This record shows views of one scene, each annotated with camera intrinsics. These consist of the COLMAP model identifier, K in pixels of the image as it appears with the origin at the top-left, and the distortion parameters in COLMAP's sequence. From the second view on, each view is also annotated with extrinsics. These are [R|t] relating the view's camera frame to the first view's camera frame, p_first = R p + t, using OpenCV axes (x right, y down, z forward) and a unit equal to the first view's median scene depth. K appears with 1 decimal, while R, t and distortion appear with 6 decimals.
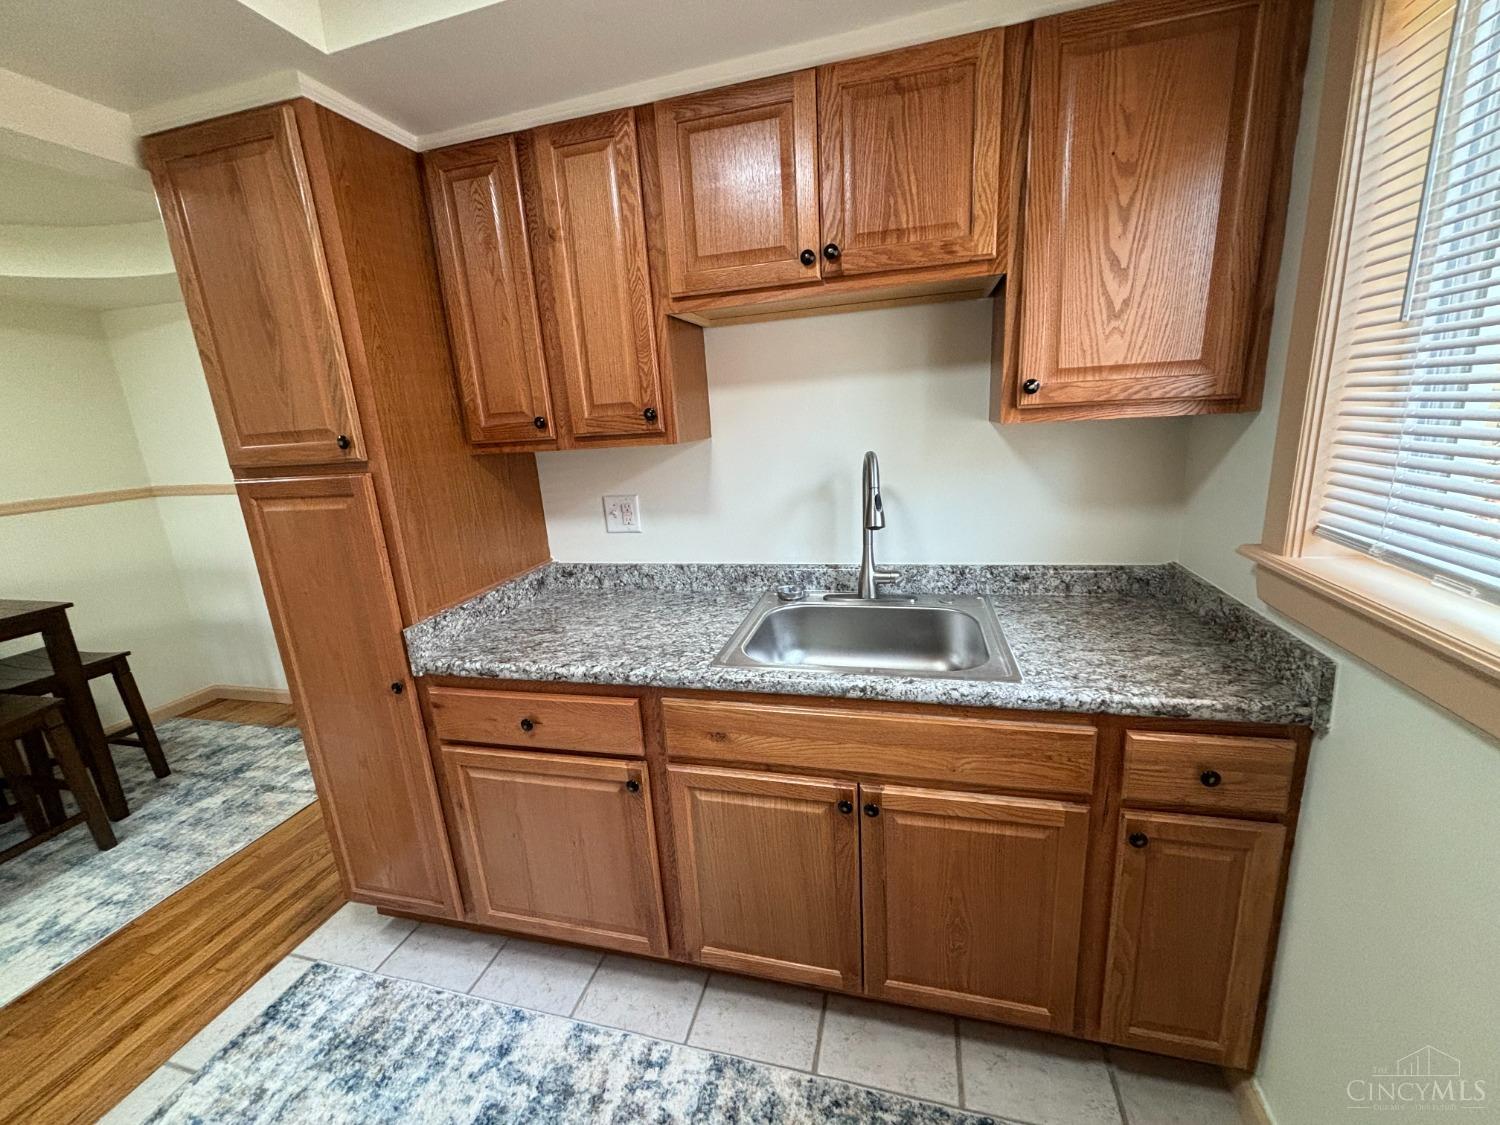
lens RADIAL K [[607.1, 0, 750.0], [0, 607.1, 562.5], [0, 0, 1]] dist [-0.001969, -0.000329]
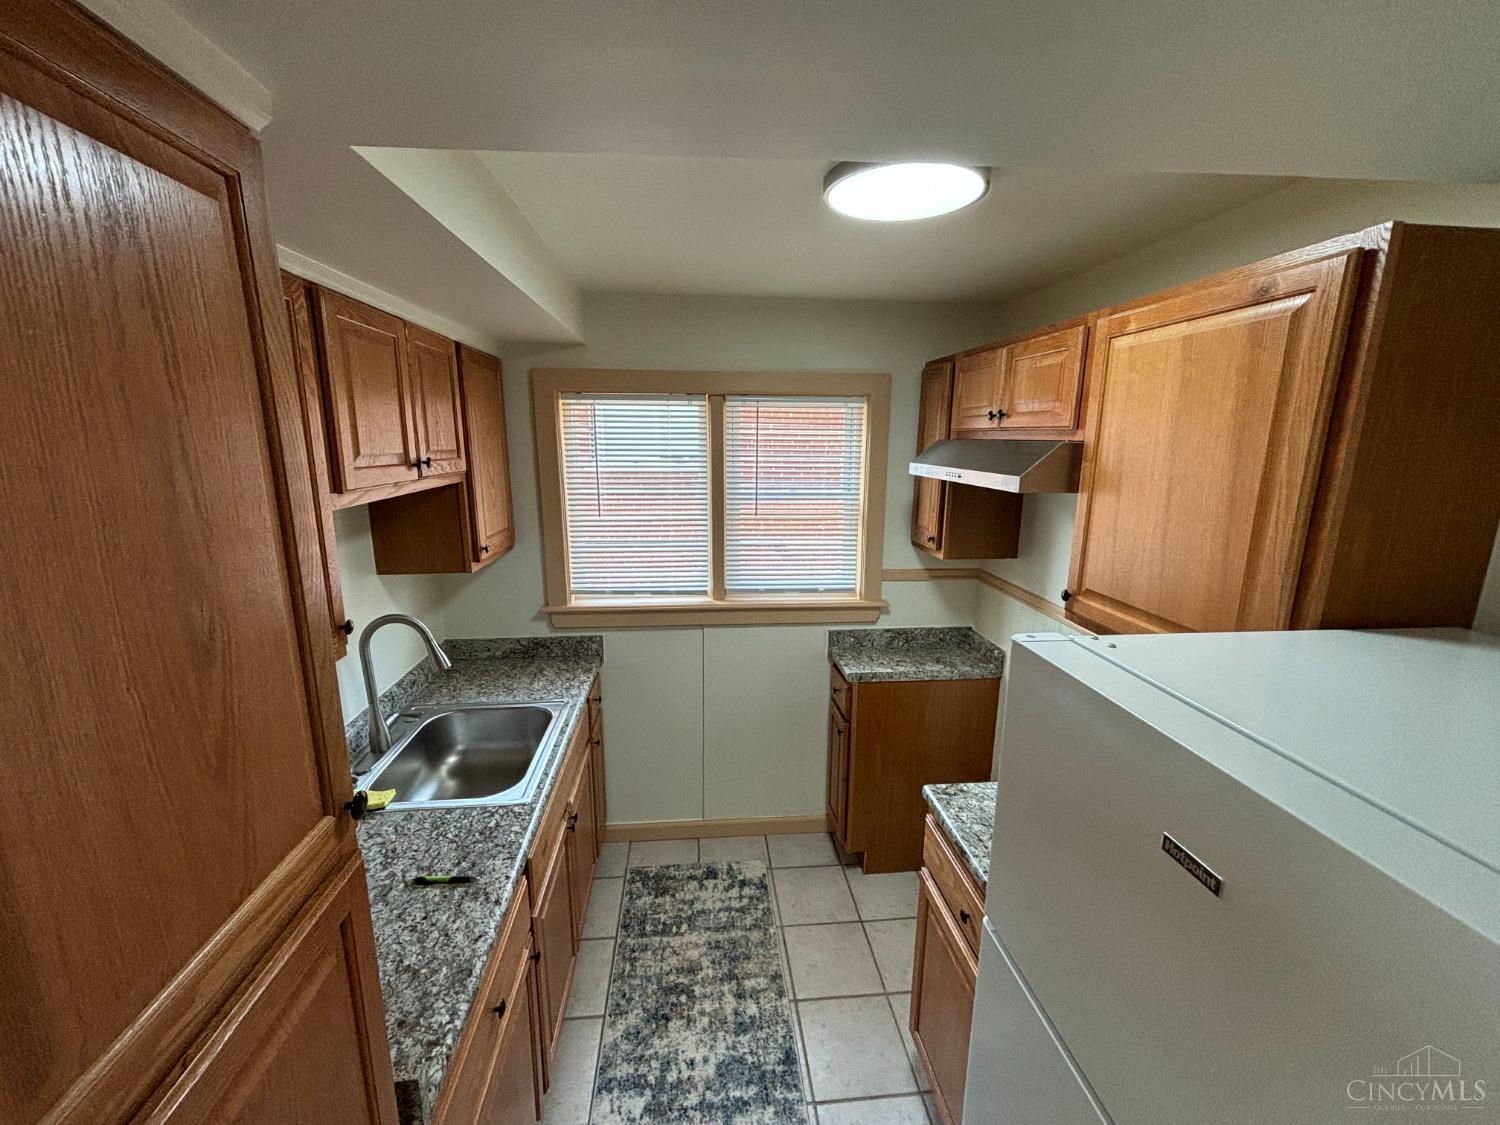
lens RADIAL K [[607.1, 0, 750.0], [0, 607.1, 562.5], [0, 0, 1]] dist [-0.001969, -0.000329]
pose [[-0.360901, -0.131170, 0.923334, -1.228934], [0.235270, 0.945232, 0.226240, -0.428343], [-0.902440, 0.298883, -0.310275, 0.824836]]
